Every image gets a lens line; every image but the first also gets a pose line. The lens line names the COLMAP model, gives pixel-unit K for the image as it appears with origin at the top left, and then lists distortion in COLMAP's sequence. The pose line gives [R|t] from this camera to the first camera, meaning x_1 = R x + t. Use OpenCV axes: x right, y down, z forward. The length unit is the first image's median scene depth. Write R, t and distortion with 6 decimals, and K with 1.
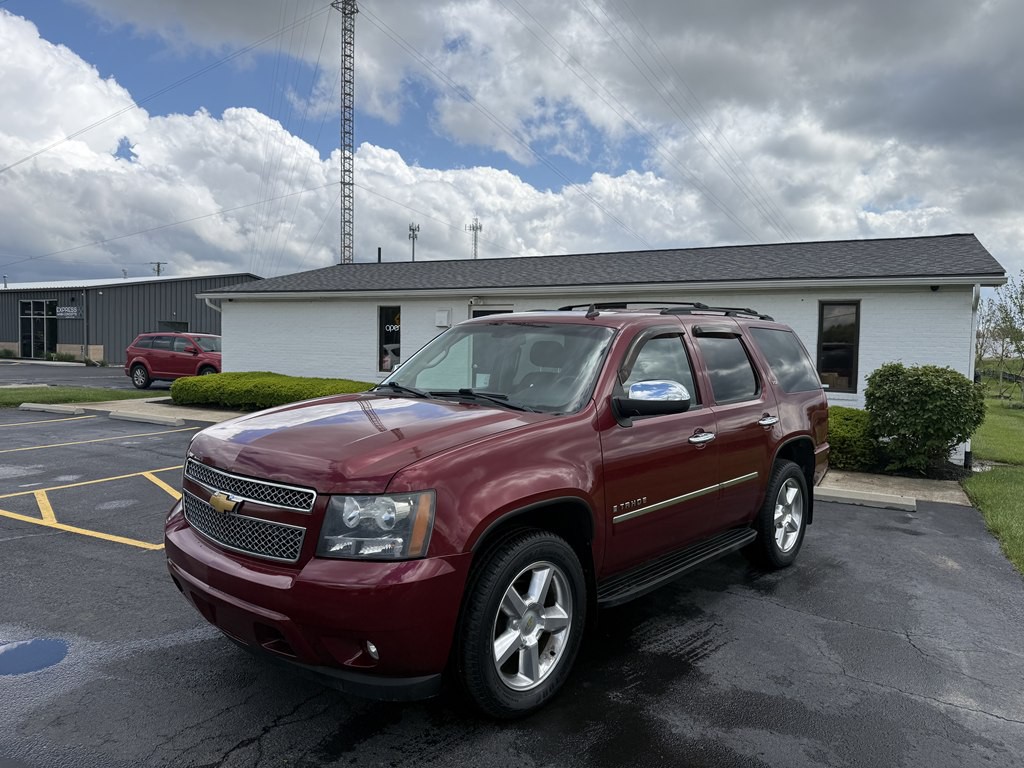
lens RADIAL K [[731.0, 0, 505.7], [0, 731.0, 389.3], [0, 0, 1]] dist [0.025546, -0.024175]
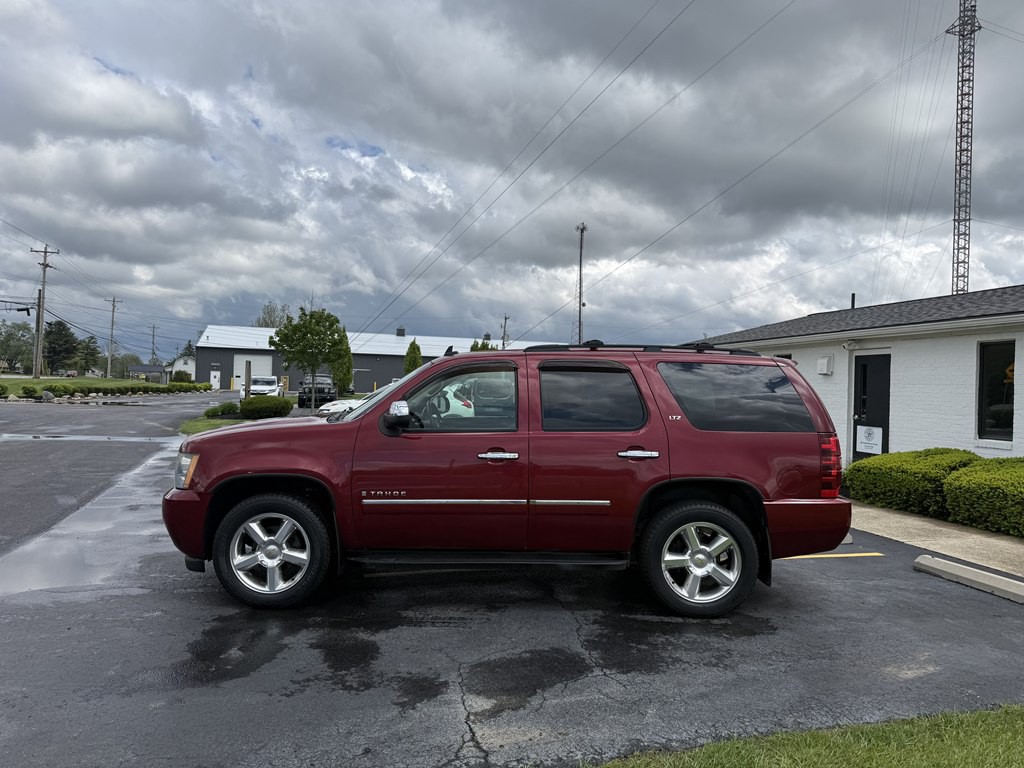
lens RADIAL K [[731.0, 0, 505.7], [0, 731.0, 389.3], [0, 0, 1]] dist [0.025546, -0.024175]
pose [[0.642881, -0.006450, -0.765939, 0.376471], [-0.054616, 0.997033, -0.054237, 0.007247], [0.764016, 0.076701, 0.640621, 0.082966]]
